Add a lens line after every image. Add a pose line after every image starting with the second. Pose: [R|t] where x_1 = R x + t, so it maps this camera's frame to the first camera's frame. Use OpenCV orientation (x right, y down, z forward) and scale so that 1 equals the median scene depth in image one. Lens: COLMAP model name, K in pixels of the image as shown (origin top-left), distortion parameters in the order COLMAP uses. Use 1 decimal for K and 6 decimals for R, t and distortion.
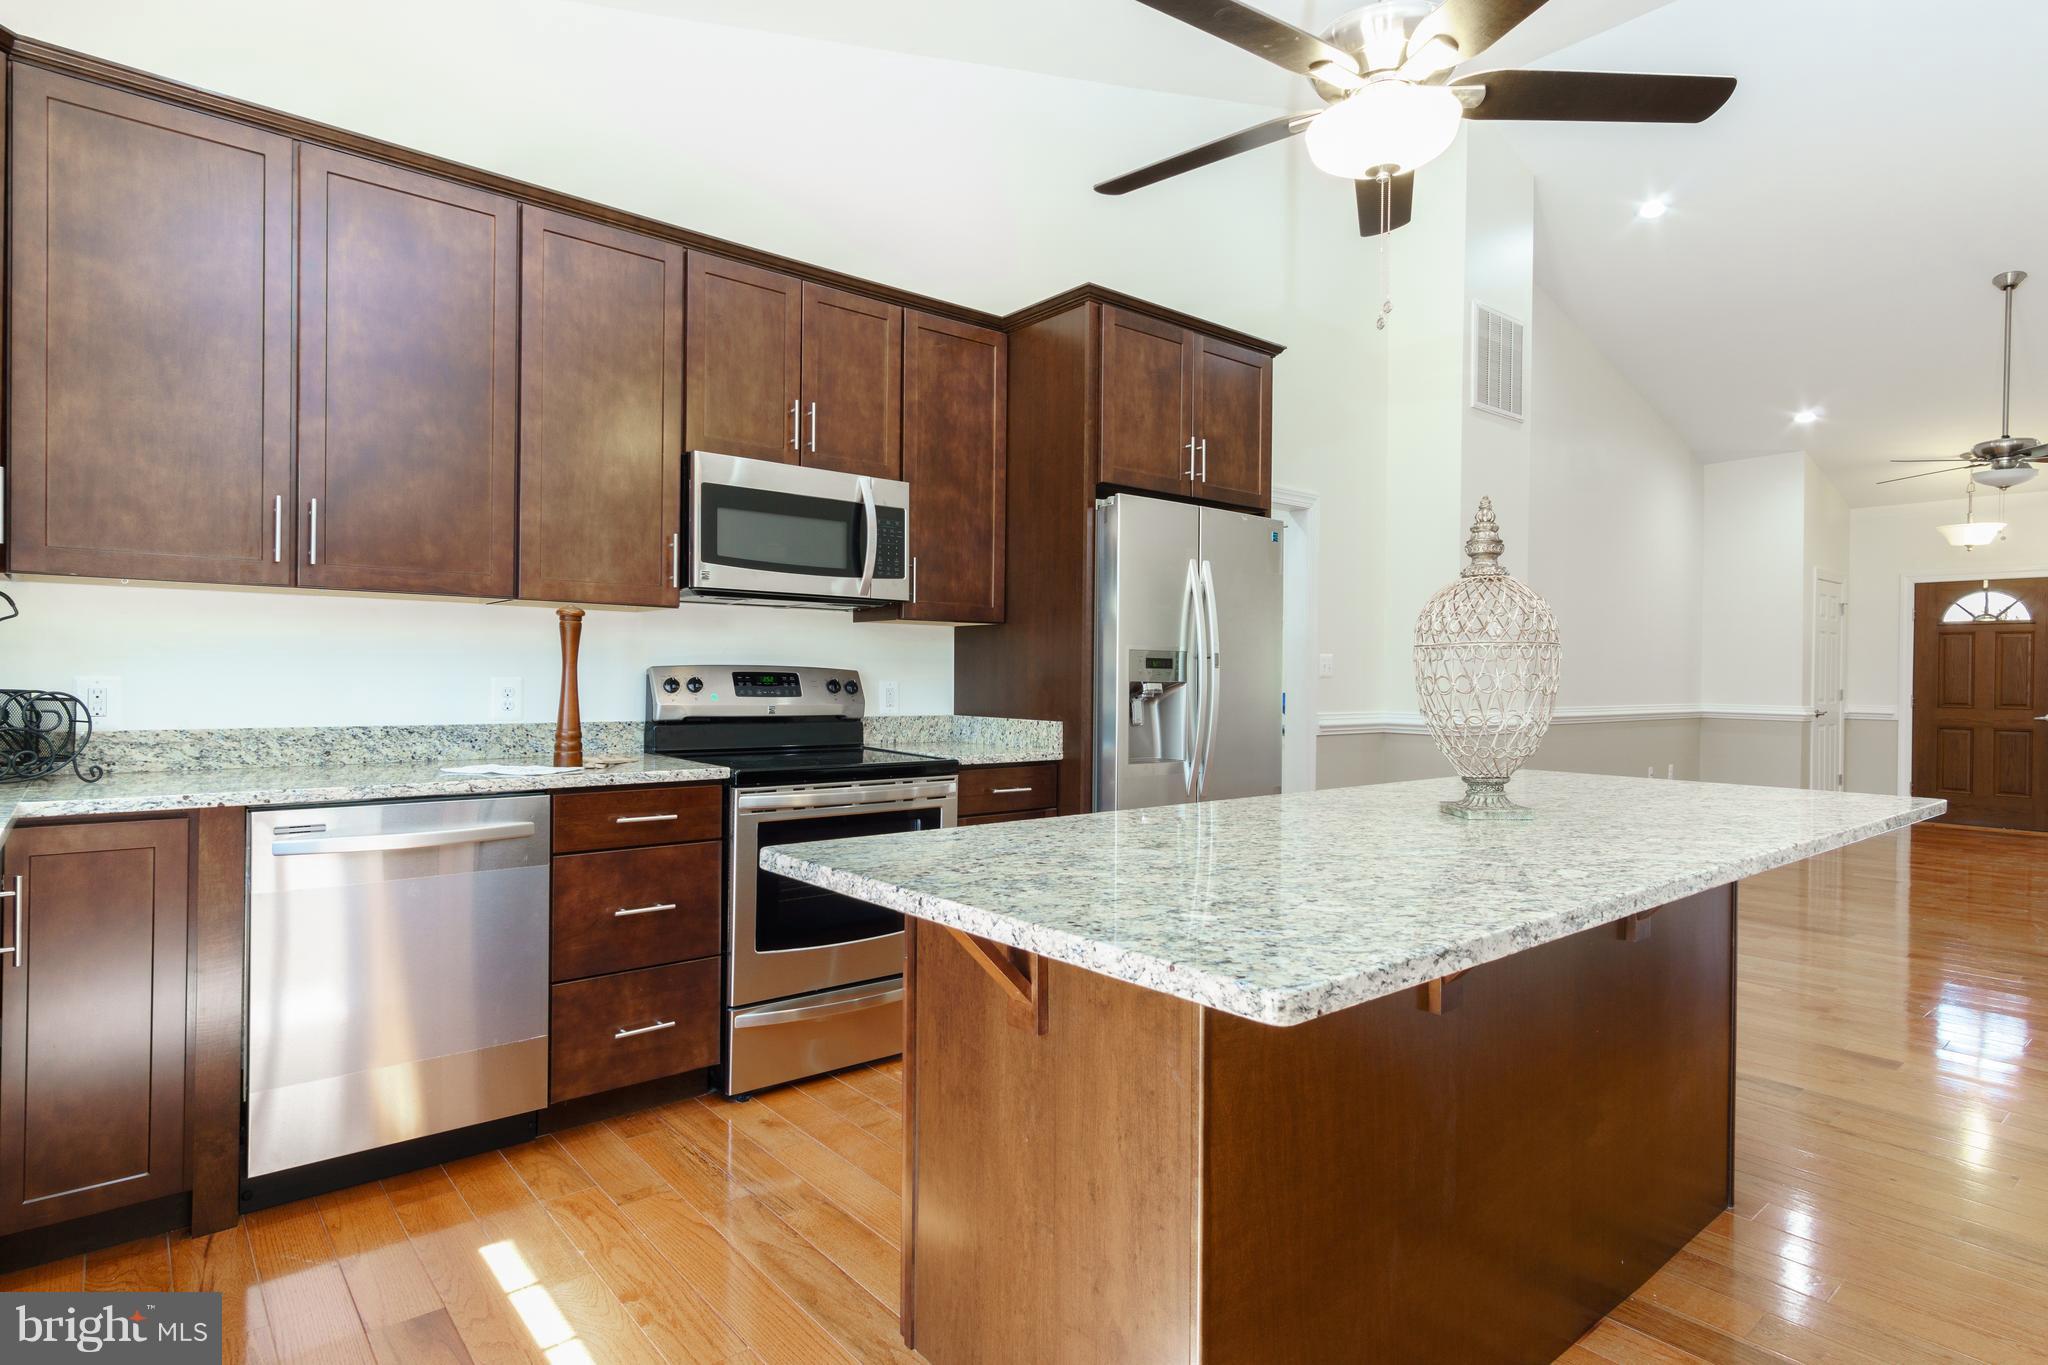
lens RADIAL K [[1077.9, 0, 1019.5], [0, 1077.9, 680.9], [0, 0, 1]] dist [0.002106, 0.002394]
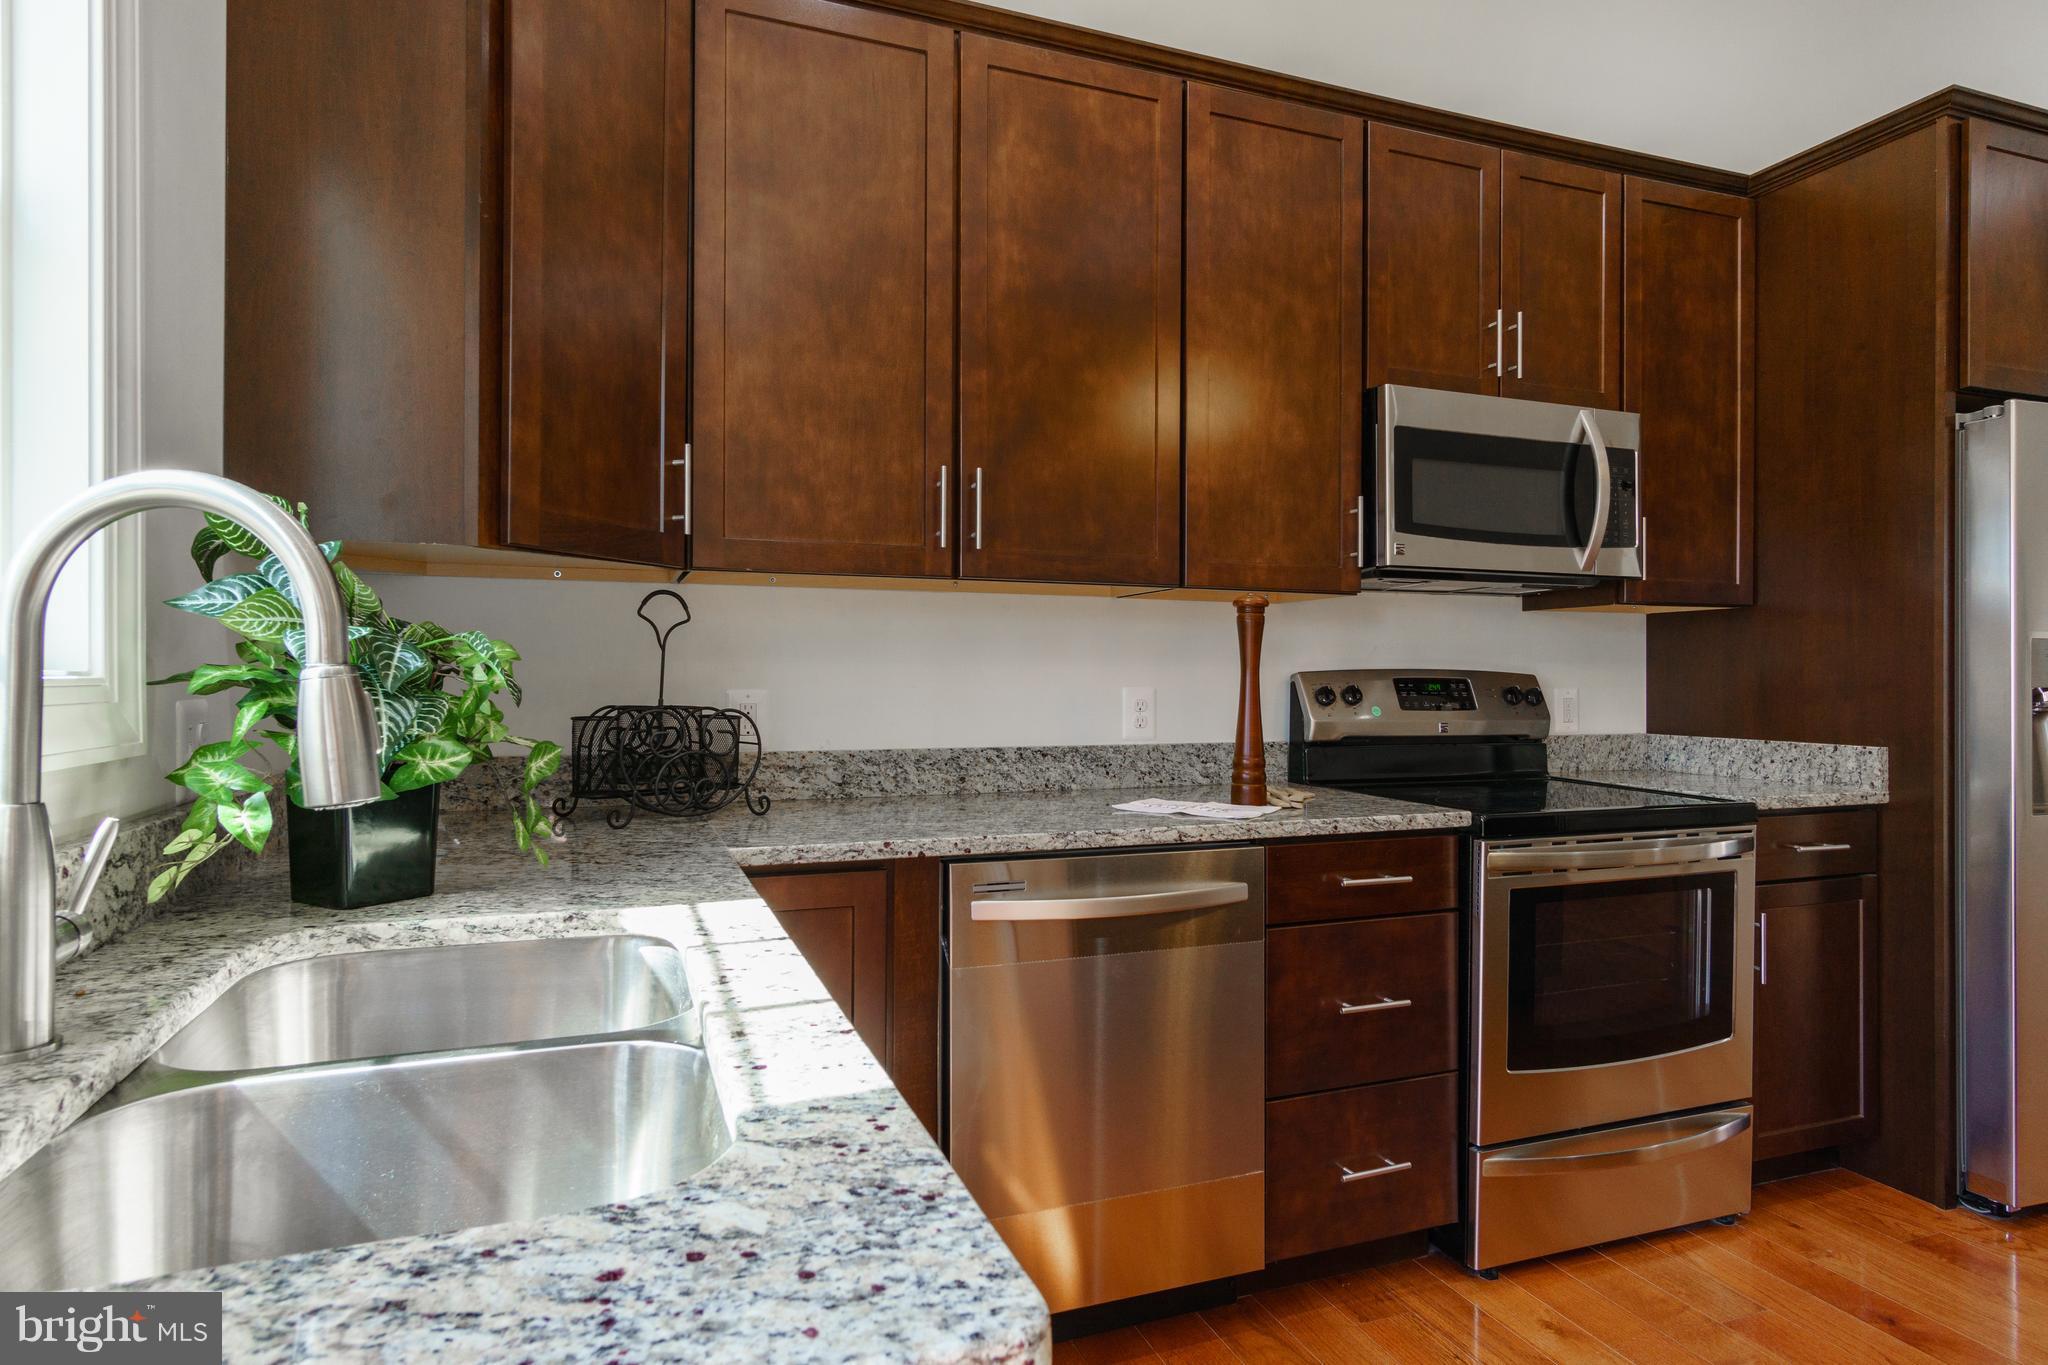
lens RADIAL K [[1106.5, 0, 1019.5], [0, 1106.5, 675.4], [0, 0, 1]] dist [0.004568, 0.001067]
pose [[0.941841, -0.009083, -0.335935, -0.293077], [0.006091, 0.999932, -0.009961, -0.004723], [0.336002, 0.007335, 0.941833, 0.195384]]
